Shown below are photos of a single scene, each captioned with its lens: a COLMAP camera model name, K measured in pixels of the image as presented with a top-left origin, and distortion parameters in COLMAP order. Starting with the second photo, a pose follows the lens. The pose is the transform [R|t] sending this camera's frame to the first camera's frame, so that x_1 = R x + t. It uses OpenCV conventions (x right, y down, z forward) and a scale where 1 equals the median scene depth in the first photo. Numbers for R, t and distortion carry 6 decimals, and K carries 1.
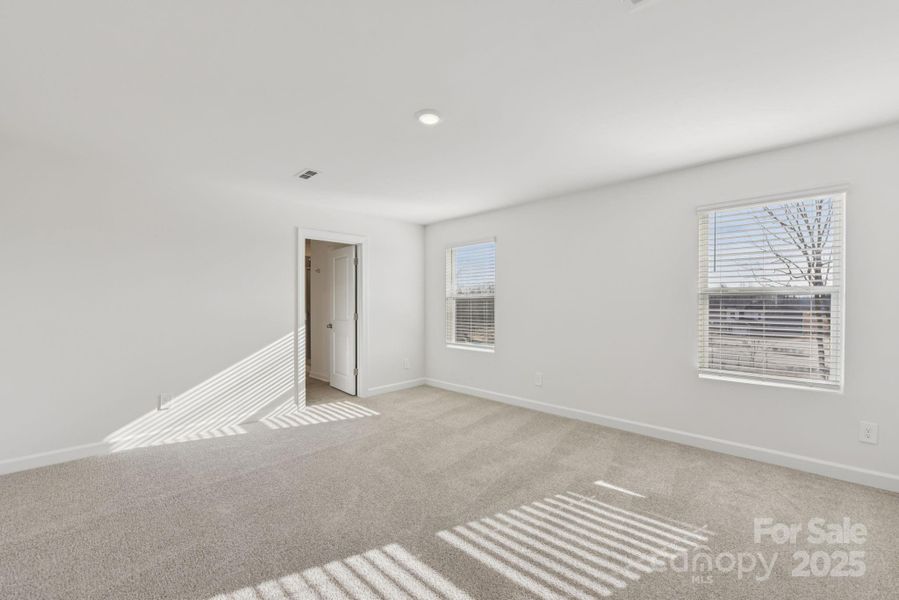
lens RADIAL K [[373.9, 0, 449.5], [0, 373.9, 300.0], [0, 0, 1]] dist [-0.001026, -0.000083]
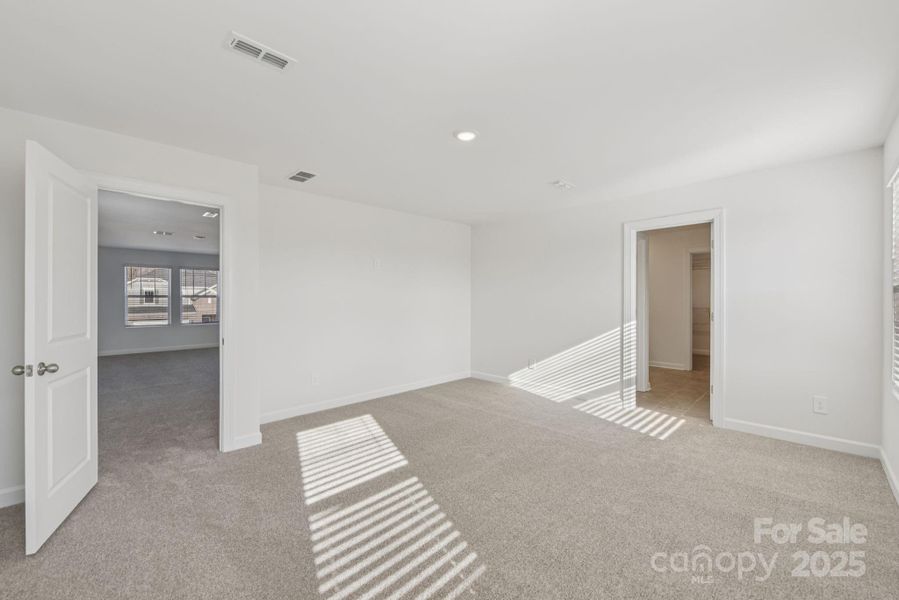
lens RADIAL K [[373.9, 0, 449.5], [0, 373.9, 300.0], [0, 0, 1]] dist [-0.001026, -0.000083]
pose [[-0.062841, -0.007381, -0.997996, 0.659361], [0.001916, 0.999970, -0.007517, 0.019121], [0.998022, -0.002385, -0.062825, 0.641176]]
